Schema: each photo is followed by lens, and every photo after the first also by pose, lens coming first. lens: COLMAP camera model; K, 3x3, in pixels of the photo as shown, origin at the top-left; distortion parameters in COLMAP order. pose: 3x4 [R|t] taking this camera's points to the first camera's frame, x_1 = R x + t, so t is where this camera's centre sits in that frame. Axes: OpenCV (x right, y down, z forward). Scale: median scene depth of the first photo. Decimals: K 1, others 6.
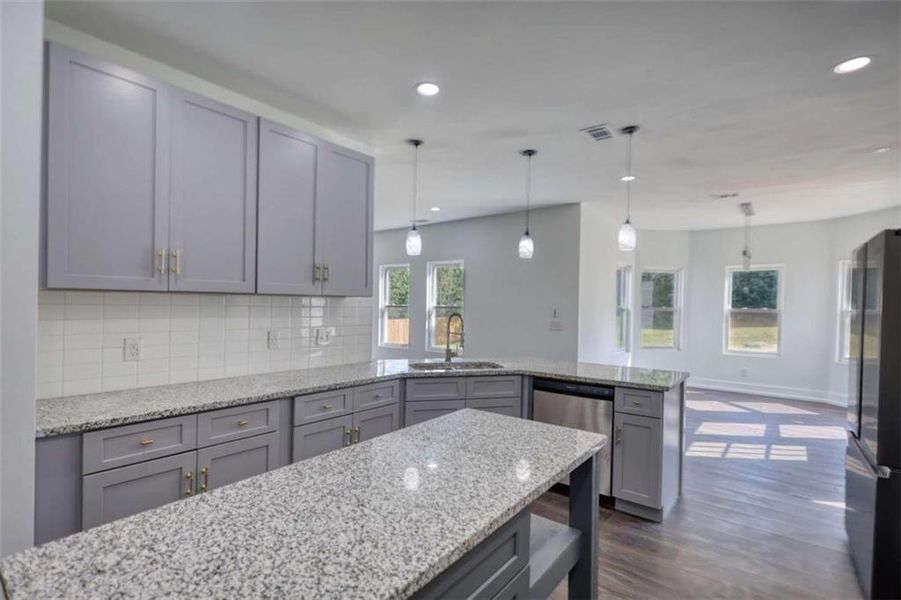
lens RADIAL K [[426.2, 0, 450.5], [0, 426.2, 300.0], [0, 0, 1]] dist [0.012383, 0.000340]
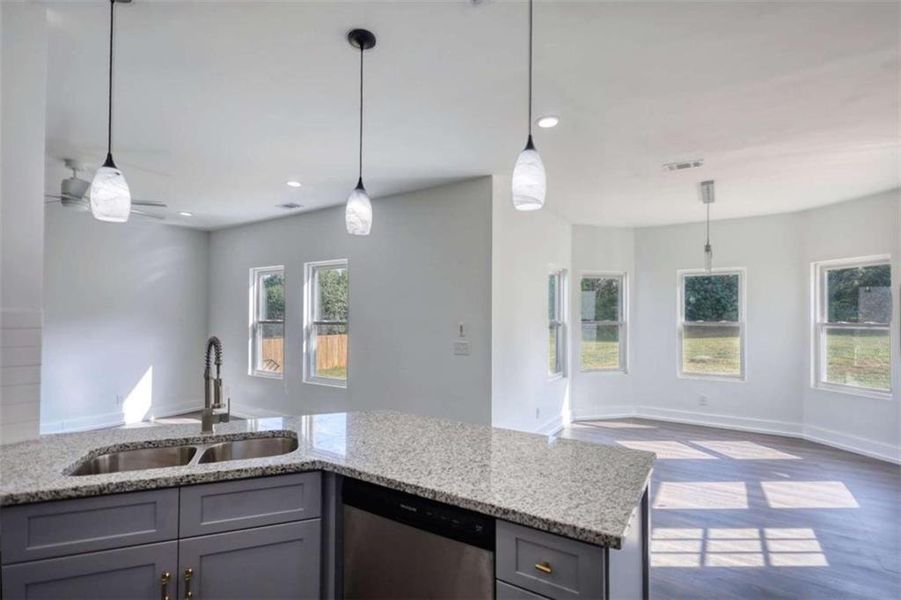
lens RADIAL K [[426.2, 0, 450.5], [0, 426.2, 300.0], [0, 0, 1]] dist [0.012383, 0.000340]
pose [[0.993881, -0.003622, 0.110399, 0.132955], [0.007285, 0.999436, -0.032796, 0.002263], [-0.110218, 0.033399, 0.993346, 0.263292]]
